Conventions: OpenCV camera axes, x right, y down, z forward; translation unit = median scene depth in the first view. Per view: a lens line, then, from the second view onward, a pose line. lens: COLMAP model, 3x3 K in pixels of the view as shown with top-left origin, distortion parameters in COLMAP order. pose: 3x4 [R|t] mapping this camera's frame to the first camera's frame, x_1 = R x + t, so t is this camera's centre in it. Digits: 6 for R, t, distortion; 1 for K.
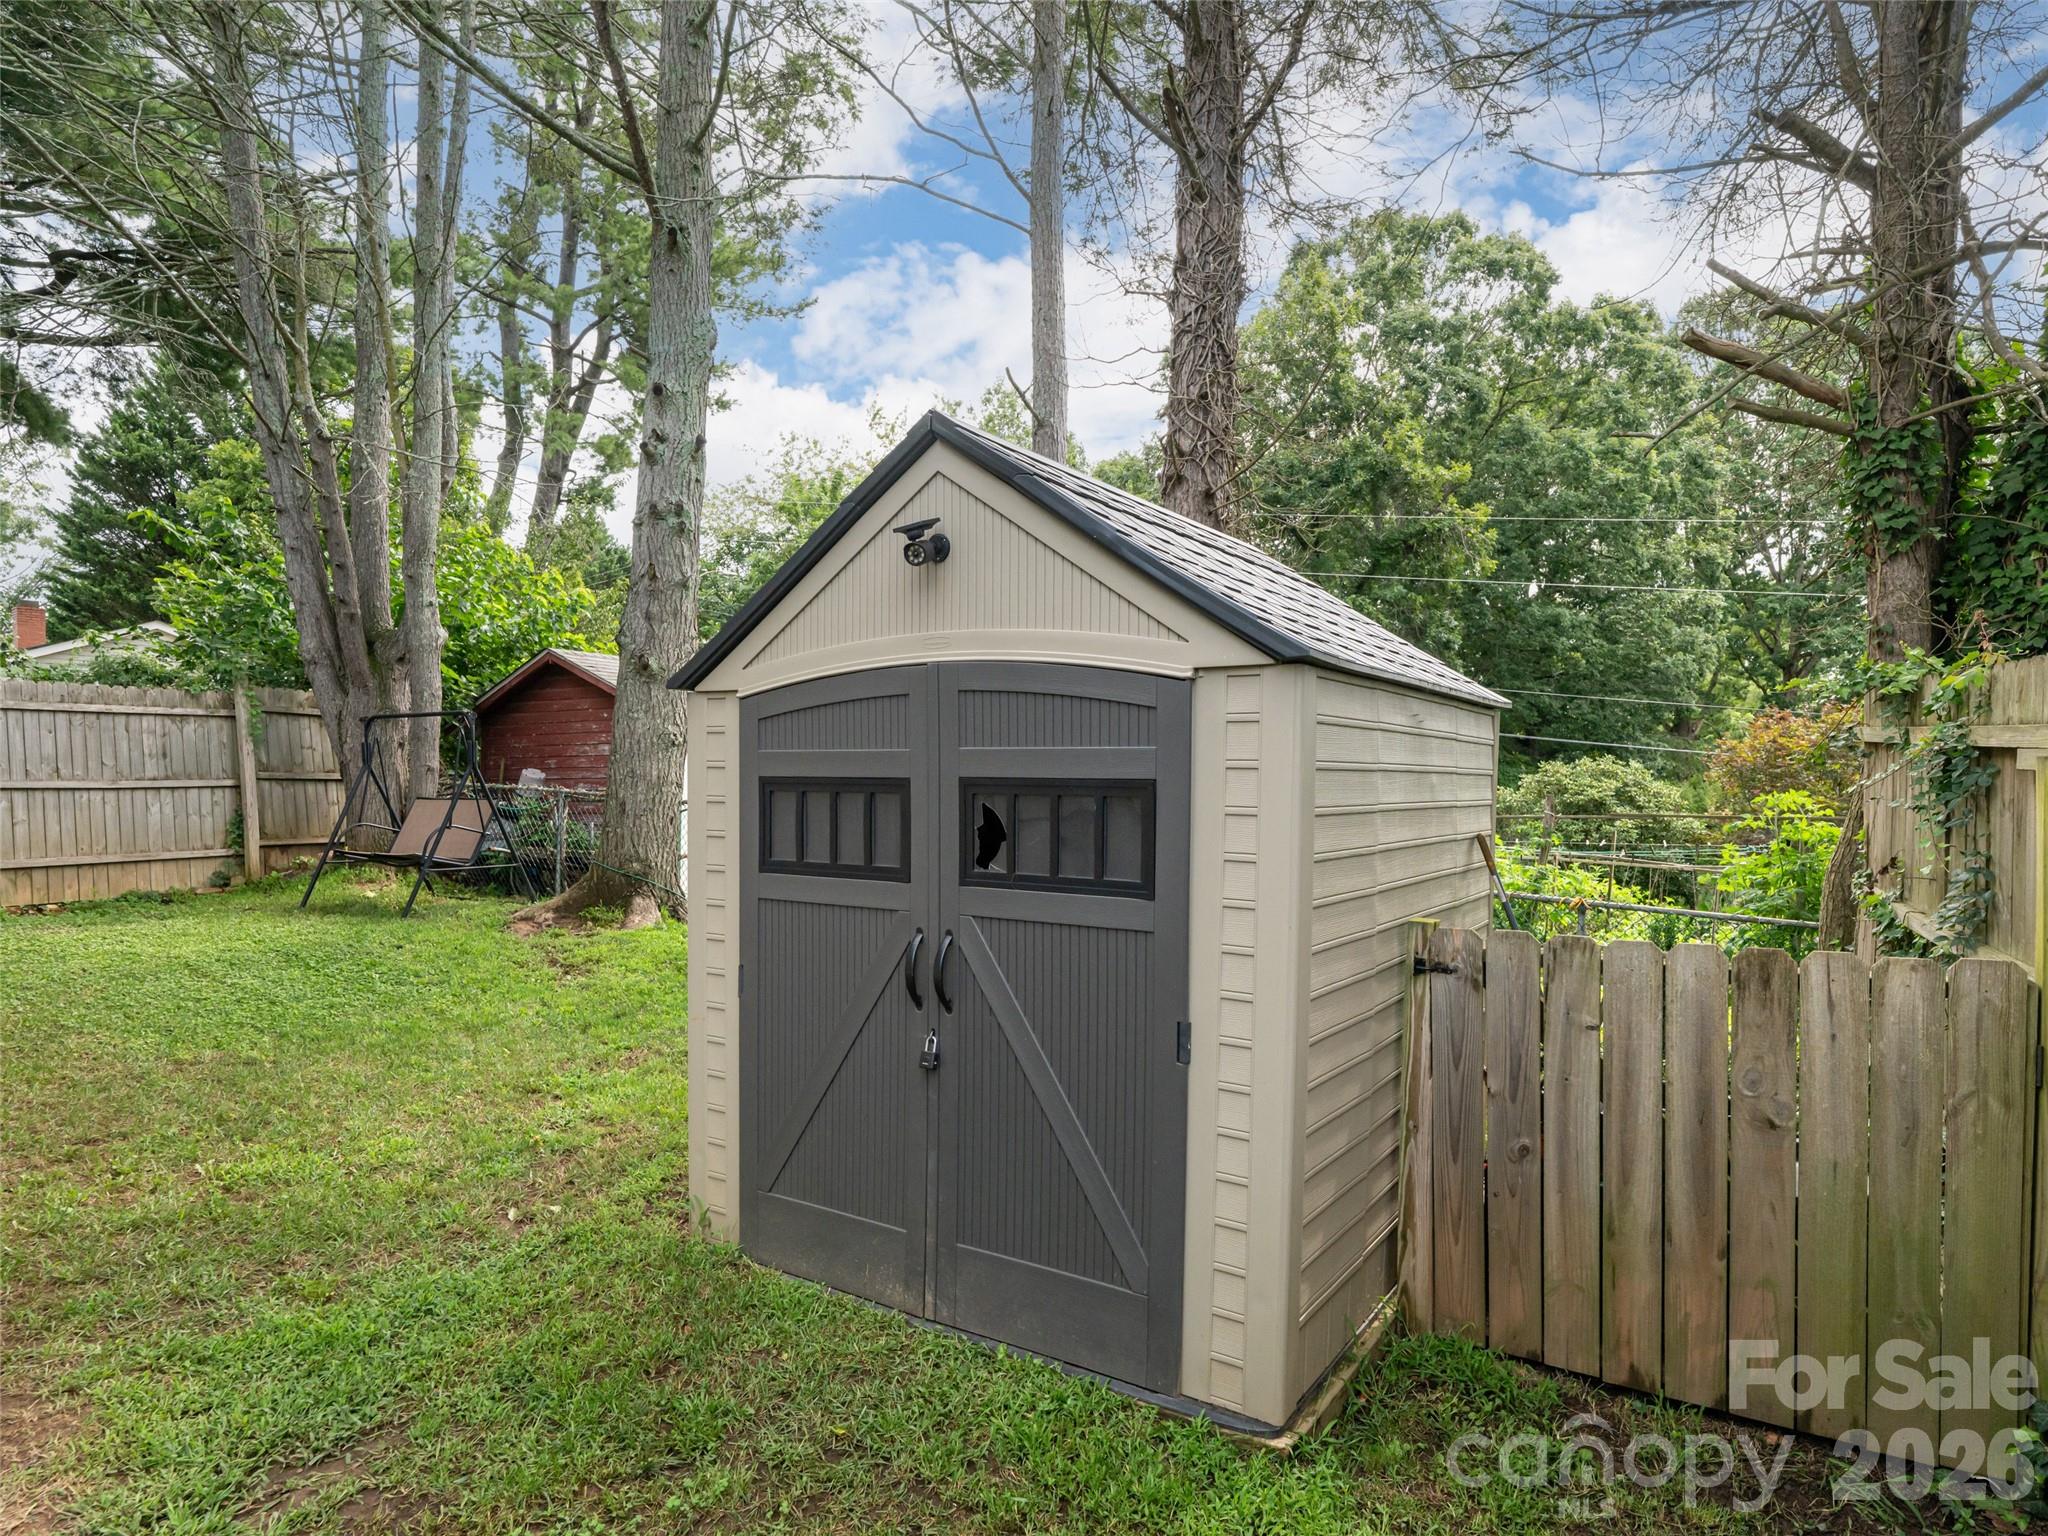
lens RADIAL K [[1131.9, 0, 1022.4], [0, 1131.9, 802.4], [0, 0, 1]] dist [-0.018003, 0.000947]
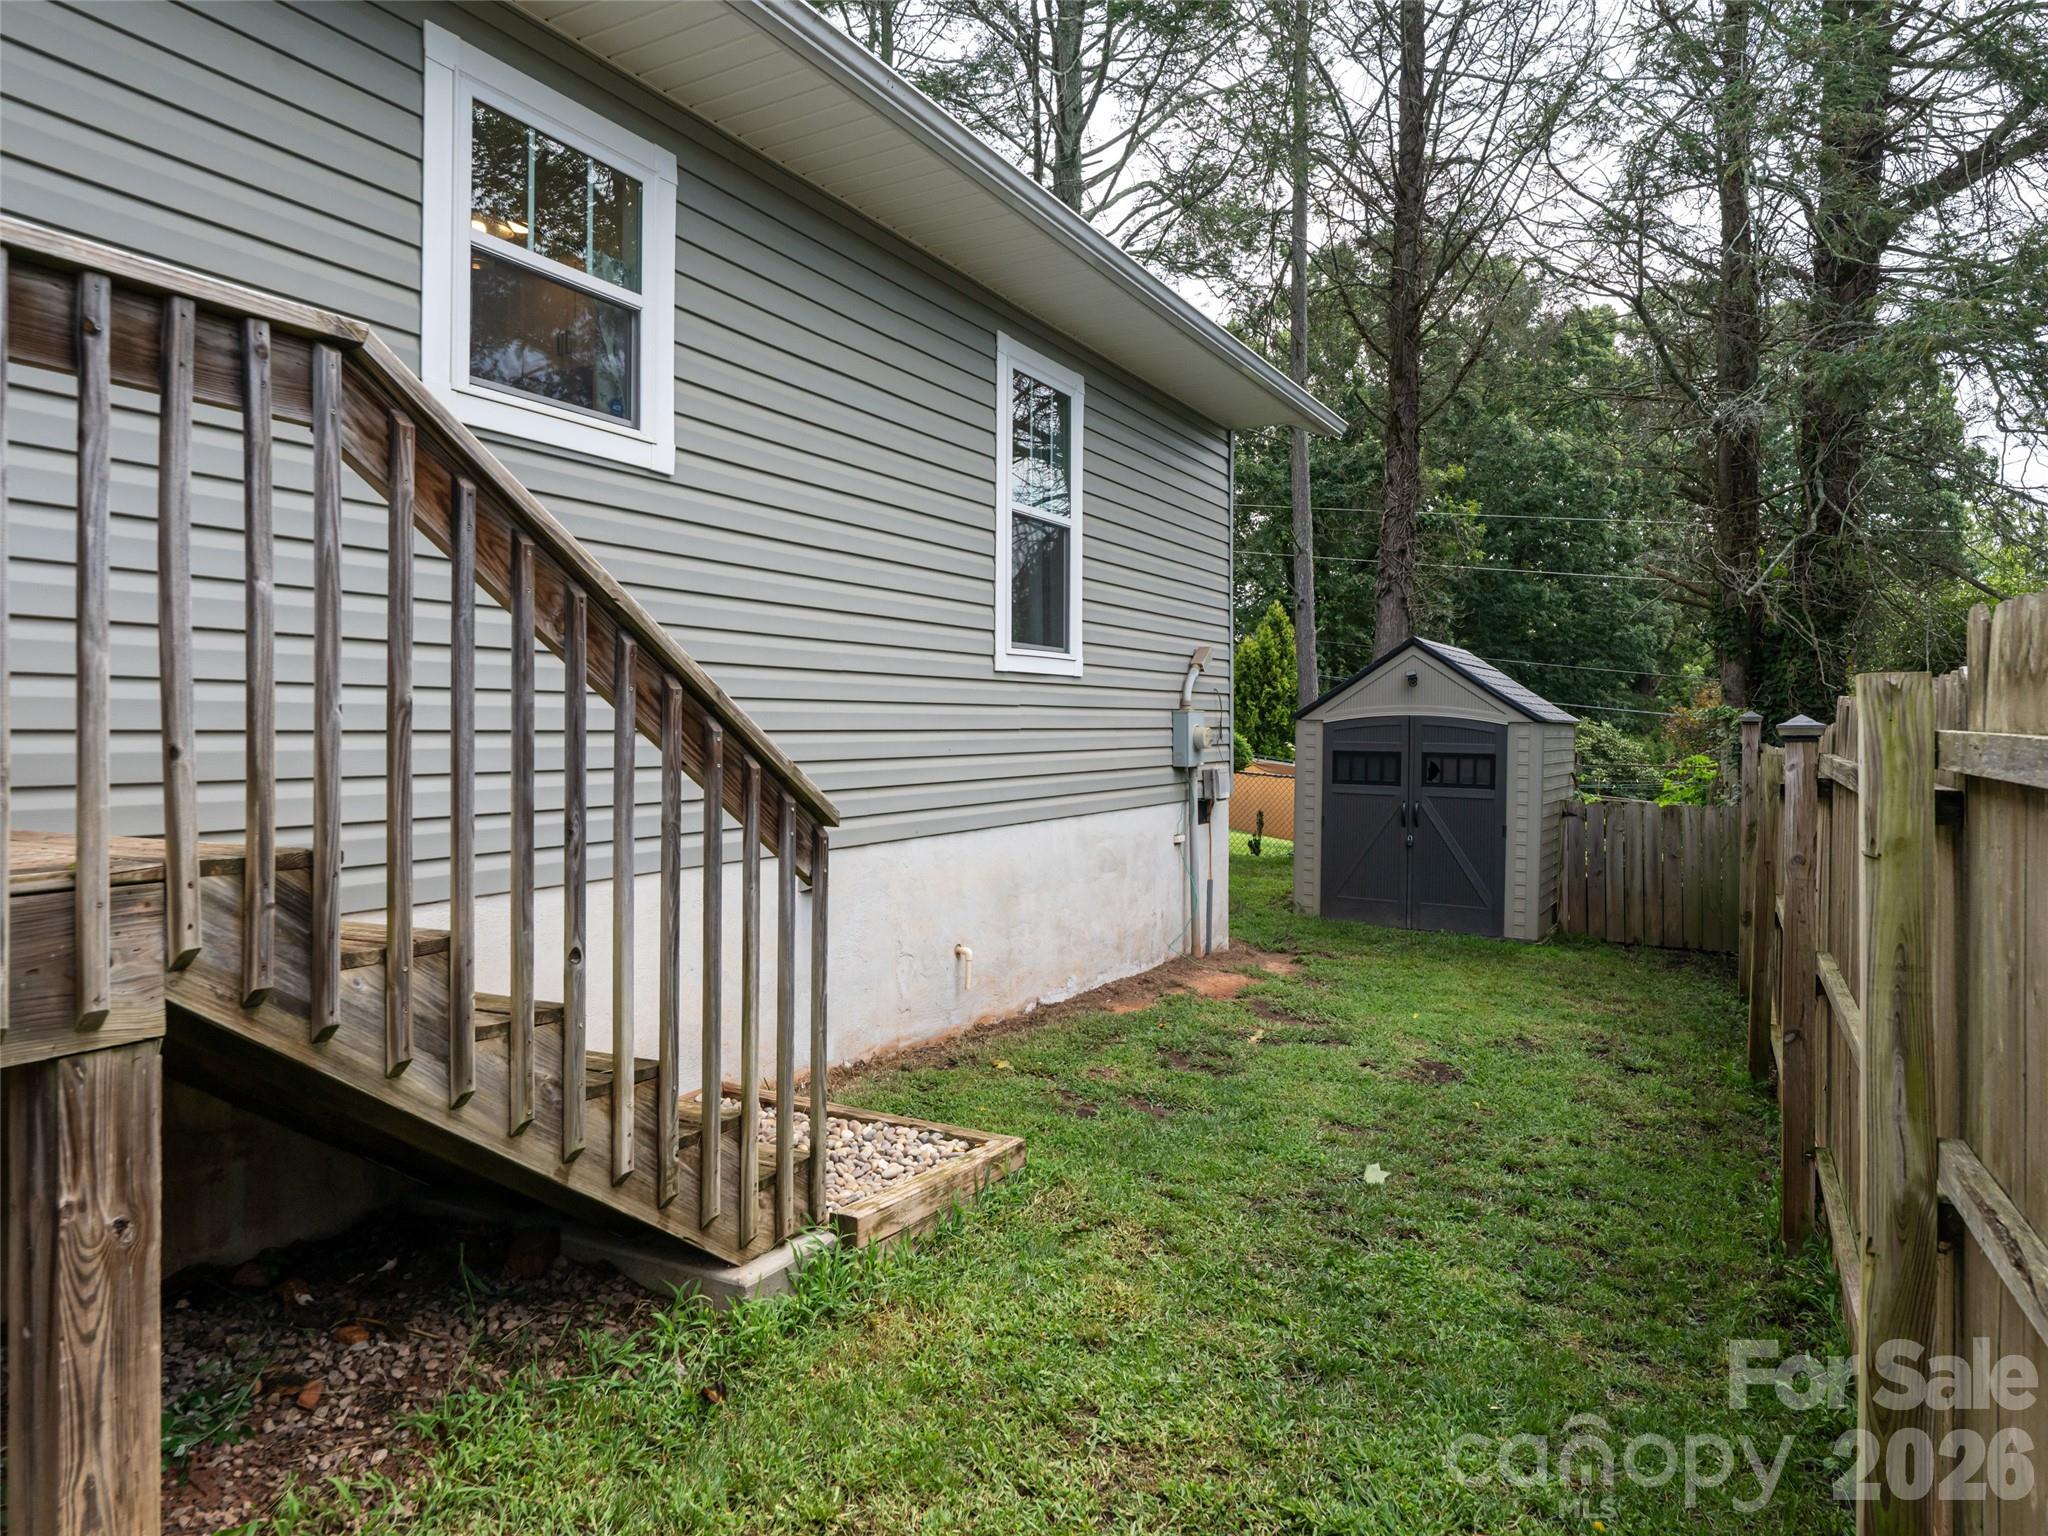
lens RADIAL K [[1151.1, 0, 1025.1], [0, 1151.1, 730.5], [0, 0, 1]] dist [0.001010, -0.000403]
pose [[0.999278, 0.003136, 0.037862, -0.152007], [-0.002448, 0.999831, -0.018193, -0.002720], [-0.037913, 0.018087, 0.999117, -0.256262]]
